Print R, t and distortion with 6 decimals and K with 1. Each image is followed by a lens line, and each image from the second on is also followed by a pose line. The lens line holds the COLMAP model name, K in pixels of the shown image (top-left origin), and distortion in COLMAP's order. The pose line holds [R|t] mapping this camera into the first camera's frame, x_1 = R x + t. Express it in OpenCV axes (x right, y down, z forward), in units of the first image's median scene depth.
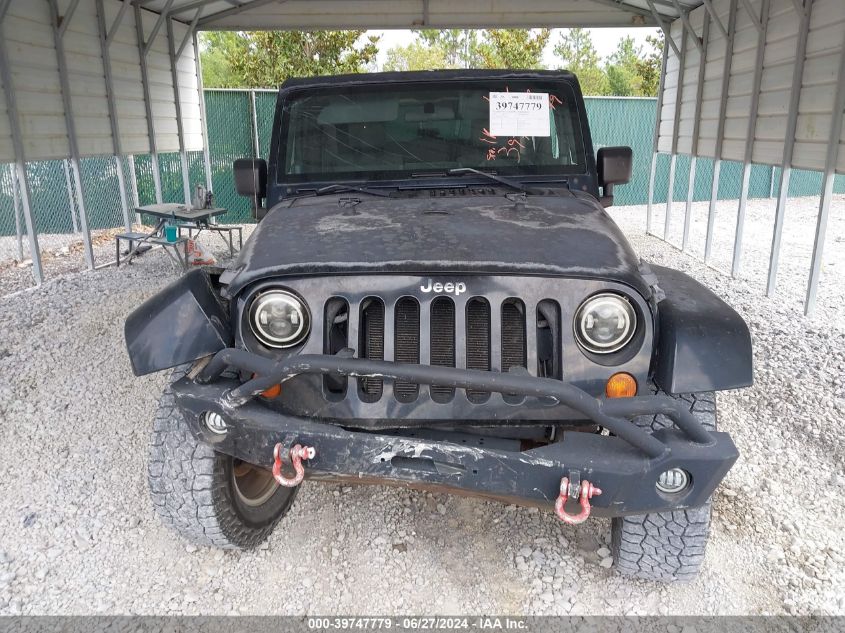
lens RADIAL K [[666.8, 0, 422.5], [0, 666.8, 316.5], [0, 0, 1]] dist [-0.005520, 0.044887]
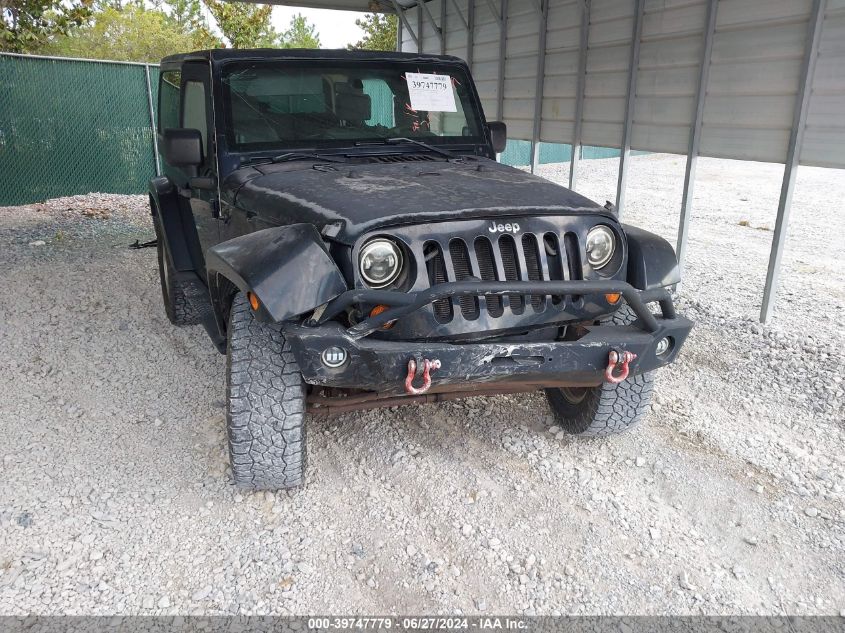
lens RADIAL K [[657.2, 0, 422.5], [0, 657.2, 316.5], [0, 0, 1]] dist [0.061113, -0.052200]
pose [[0.900396, -0.115445, 0.419475, -0.663089], [0.101546, 0.993287, 0.055399, 0.041501], [-0.423054, -0.007285, 0.906075, -0.101682]]
